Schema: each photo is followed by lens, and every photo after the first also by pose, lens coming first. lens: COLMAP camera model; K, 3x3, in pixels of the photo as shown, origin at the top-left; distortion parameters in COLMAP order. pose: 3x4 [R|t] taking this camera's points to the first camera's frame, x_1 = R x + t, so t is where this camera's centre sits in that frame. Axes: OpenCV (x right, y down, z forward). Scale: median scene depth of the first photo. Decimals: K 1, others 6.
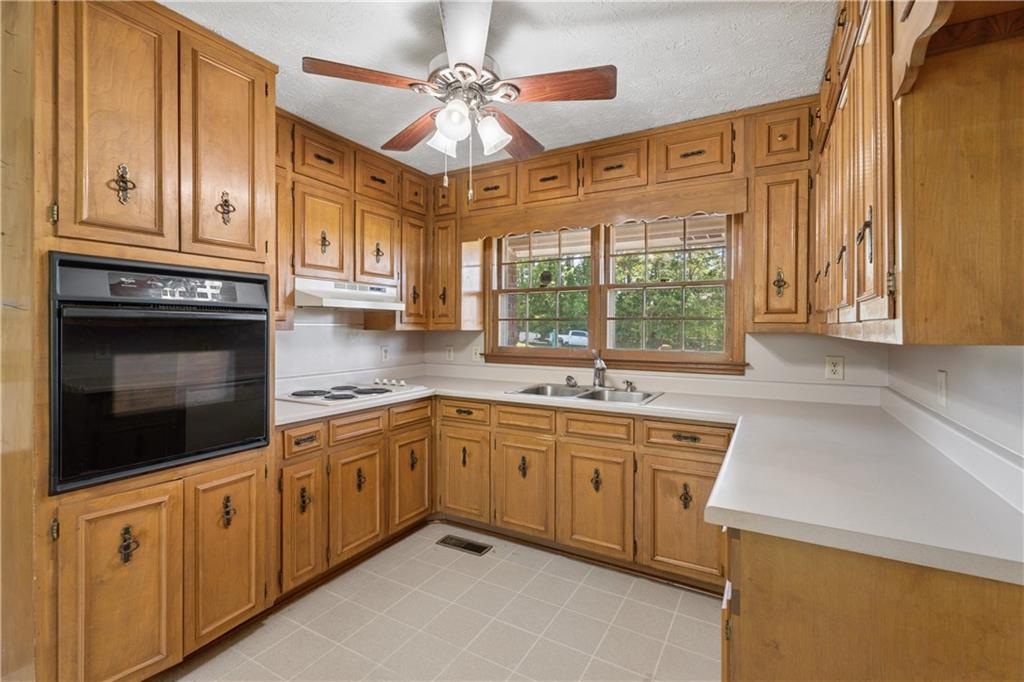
lens RADIAL K [[455.6, 0, 513.1], [0, 455.6, 332.1], [0, 0, 1]] dist [0.001074, -0.000102]
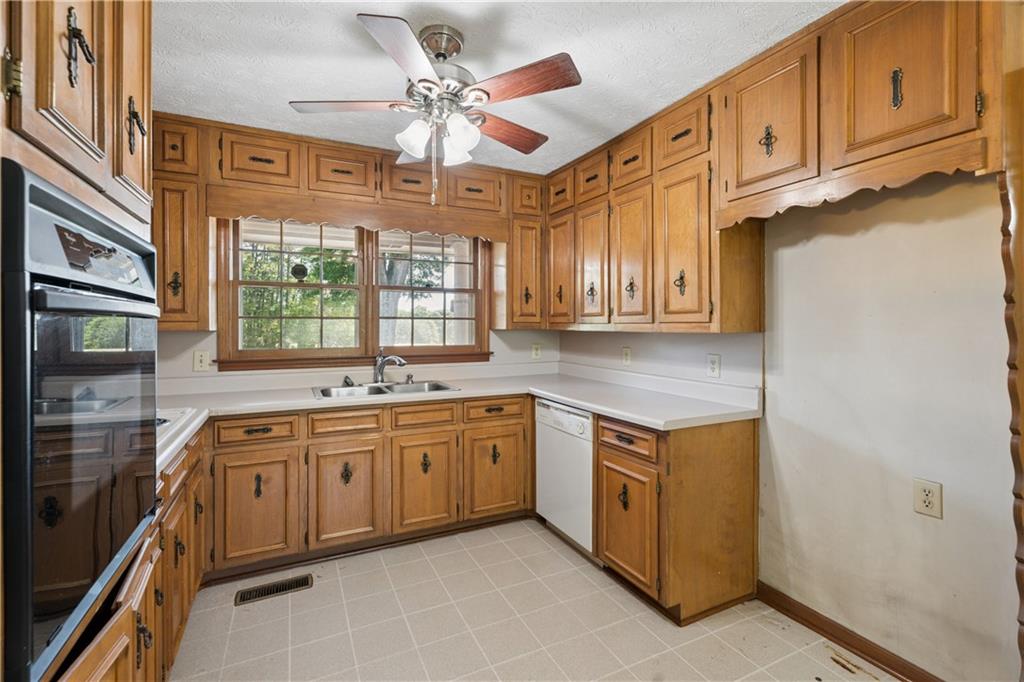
lens RADIAL K [[455.6, 0, 514.5], [0, 455.6, 330.9], [0, 0, 1]] dist [0.001074, -0.000102]
pose [[0.561500, -0.012191, 0.827387, -0.570080], [0.012384, 0.999903, 0.006329, -0.002542], [-0.827384, 0.006693, 0.561597, 0.178596]]
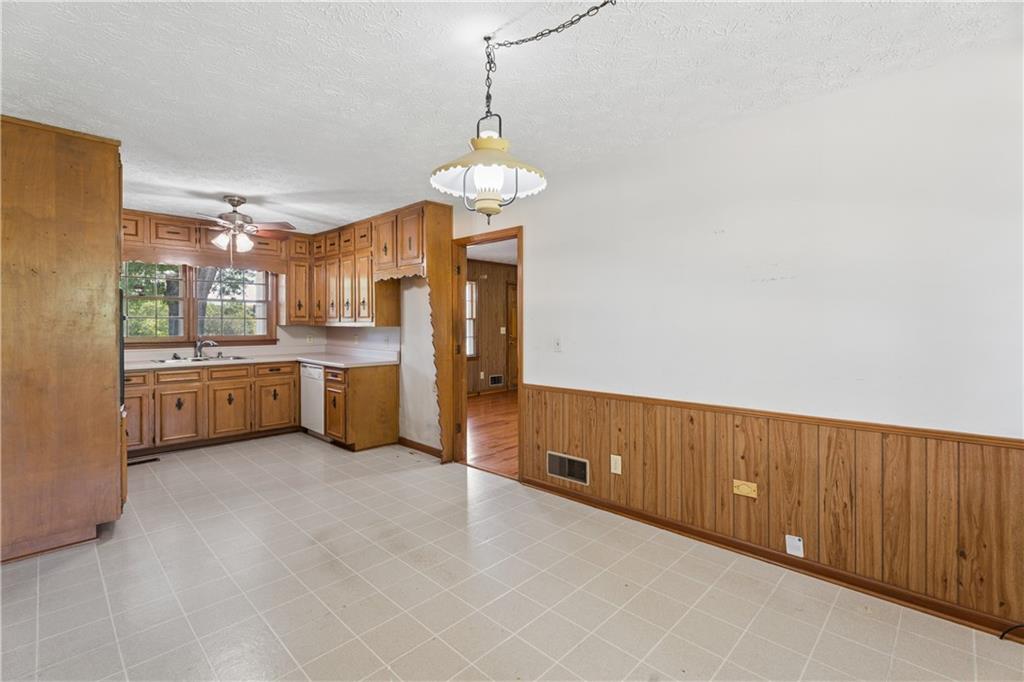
lens RADIAL K [[455.6, 0, 515.3], [0, 455.6, 332.1], [0, 0, 1]] dist [0.001074, -0.000102]
pose [[0.248922, -0.020830, 0.968299, -1.344336], [0.008433, 0.999777, 0.019339, 0.001133], [-0.968487, 0.003351, 0.249042, -0.670445]]
